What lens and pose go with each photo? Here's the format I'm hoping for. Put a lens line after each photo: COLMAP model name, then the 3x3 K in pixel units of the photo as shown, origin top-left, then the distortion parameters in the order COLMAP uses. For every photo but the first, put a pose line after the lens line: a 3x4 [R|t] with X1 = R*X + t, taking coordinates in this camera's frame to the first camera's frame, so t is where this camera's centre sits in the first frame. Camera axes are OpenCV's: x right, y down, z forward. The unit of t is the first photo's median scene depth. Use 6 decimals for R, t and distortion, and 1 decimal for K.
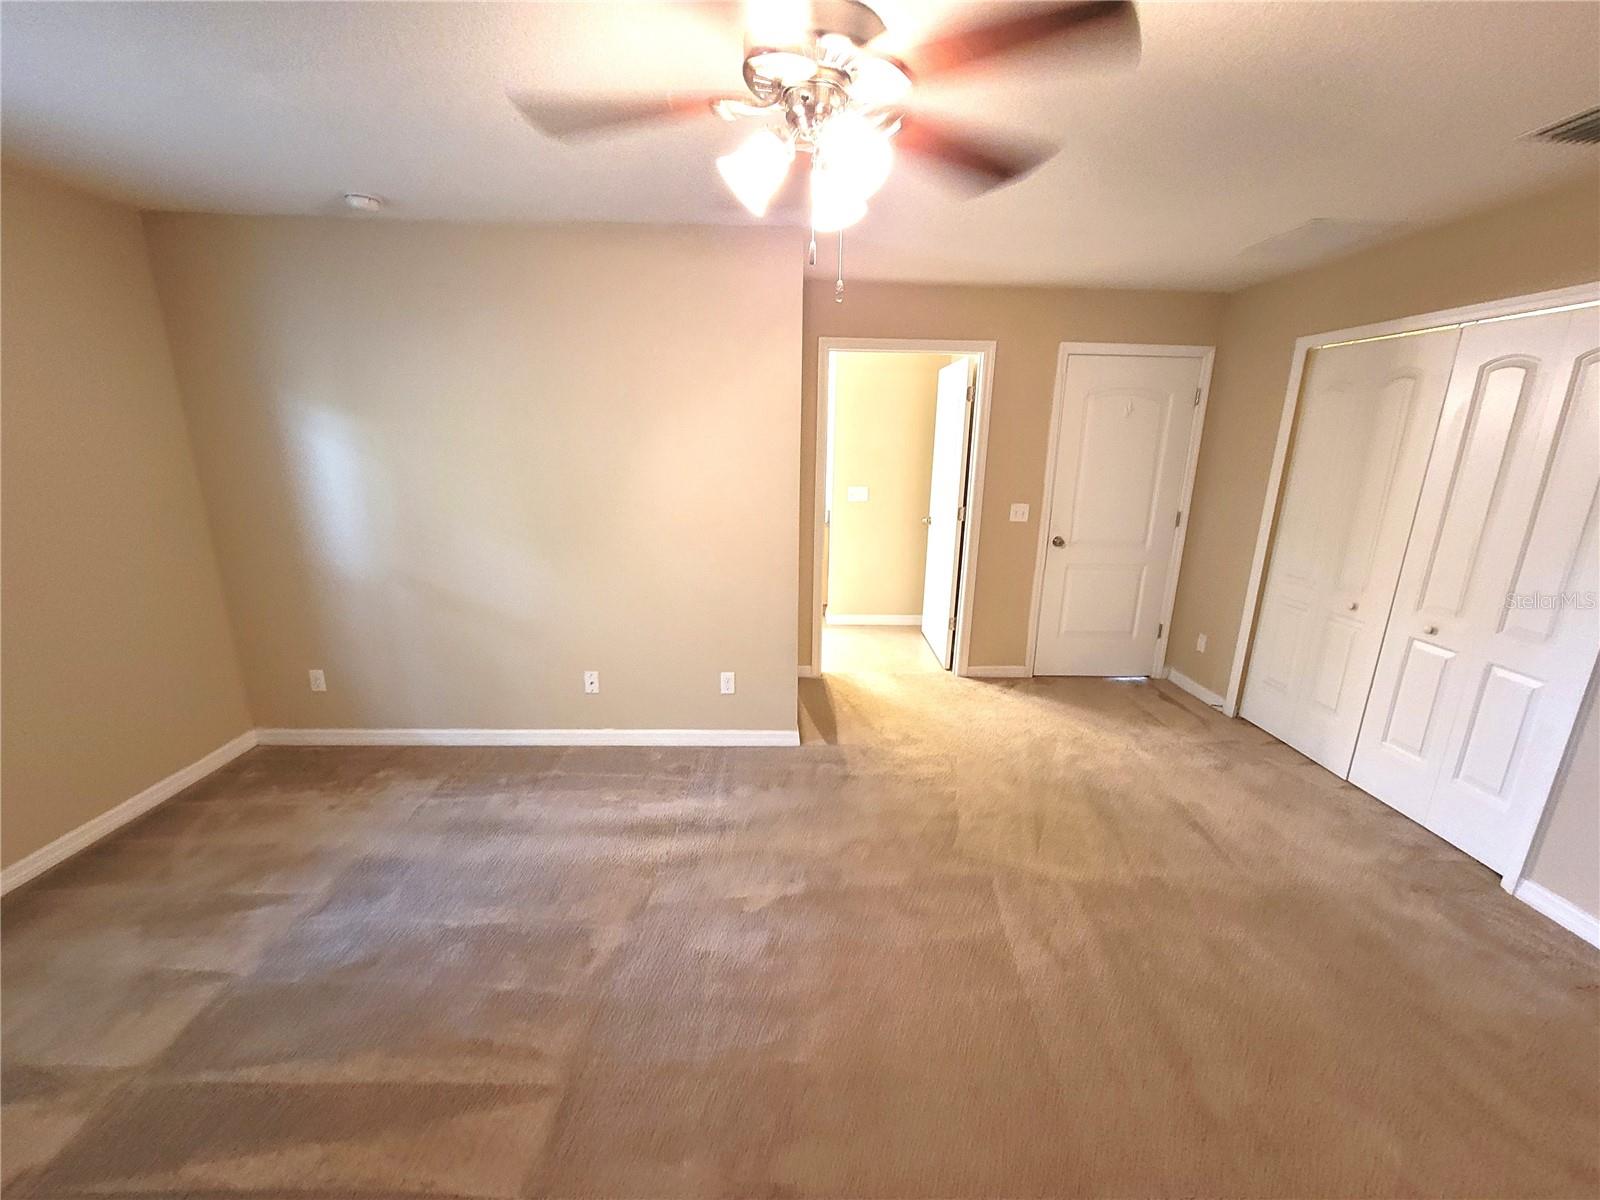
lens RADIAL K [[657.7, 0, 800.0], [0, 657.7, 600.0], [0, 0, 1]] dist [0.001503, 0.000181]
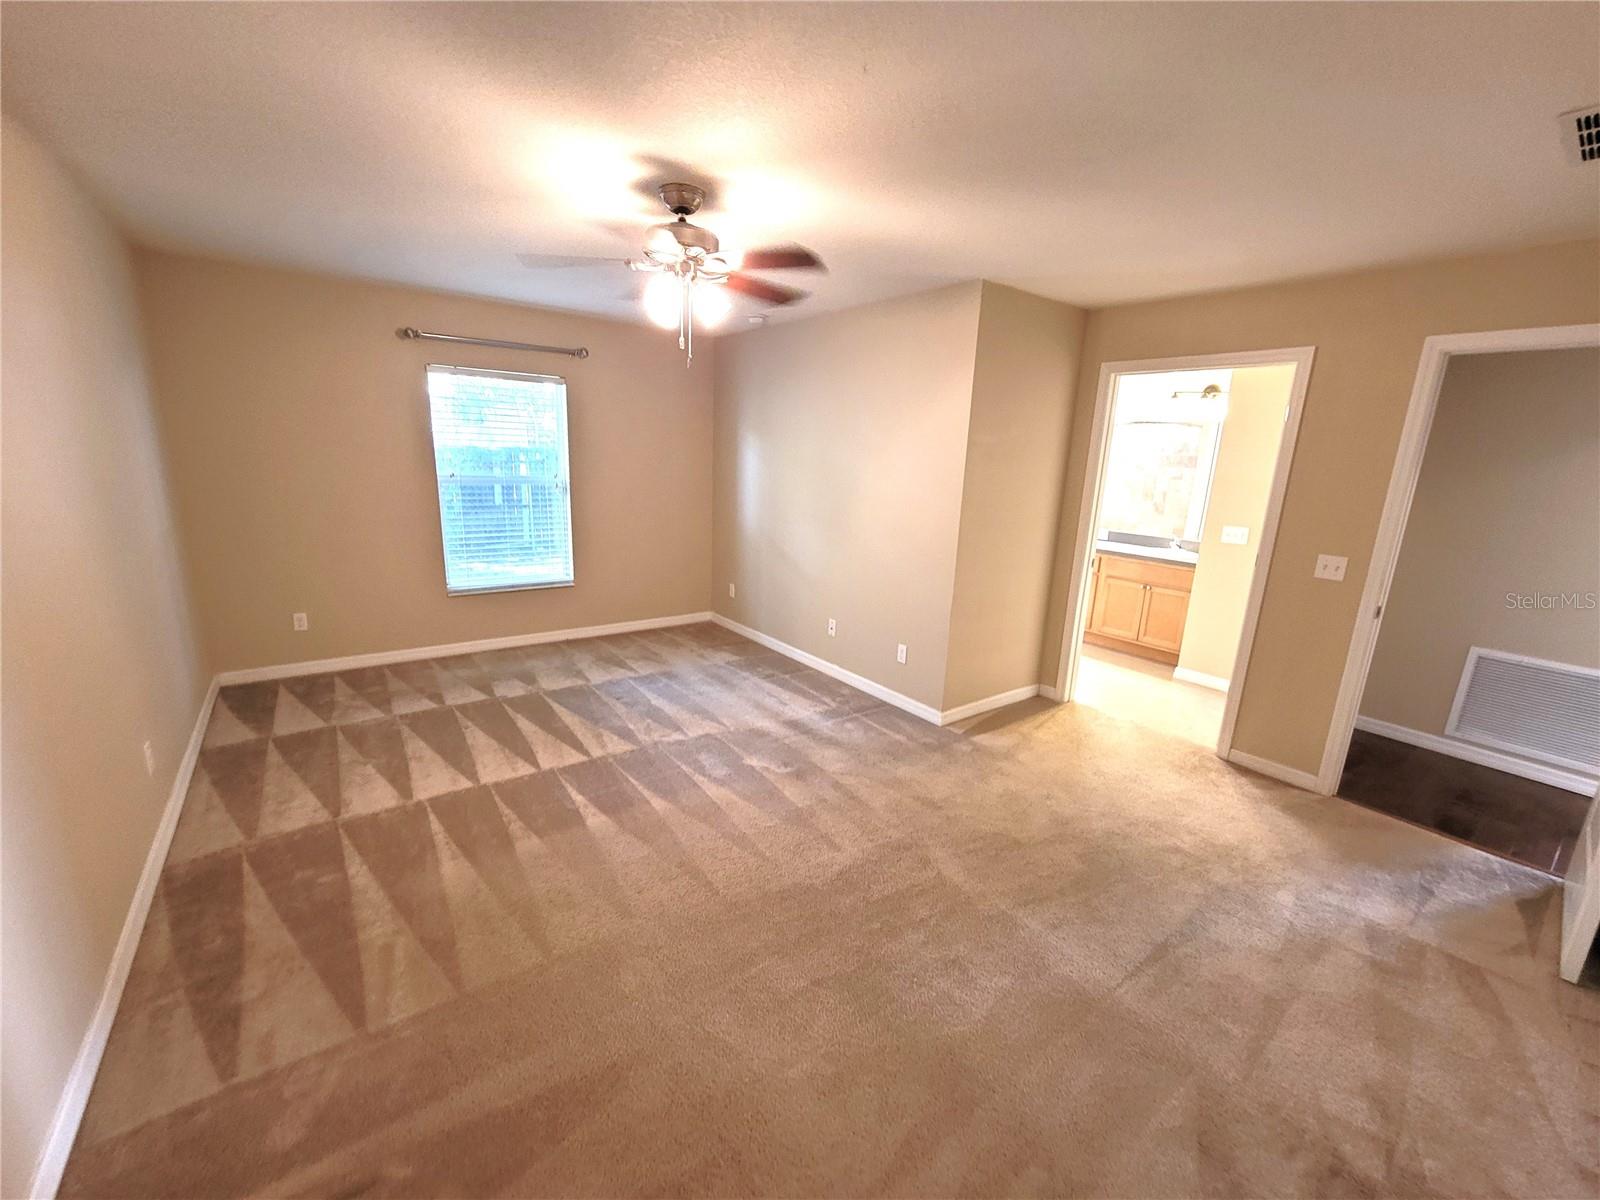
lens RADIAL K [[649.0, 0, 802.3], [0, 649.0, 606.4], [0, 0, 1]] dist [-0.000924, 0.000981]
pose [[0.578068, 0.195372, -0.792255, 0.790996], [-0.237980, 0.969070, 0.065333, 0.007455], [0.780515, 0.150773, 0.606683, 0.123076]]
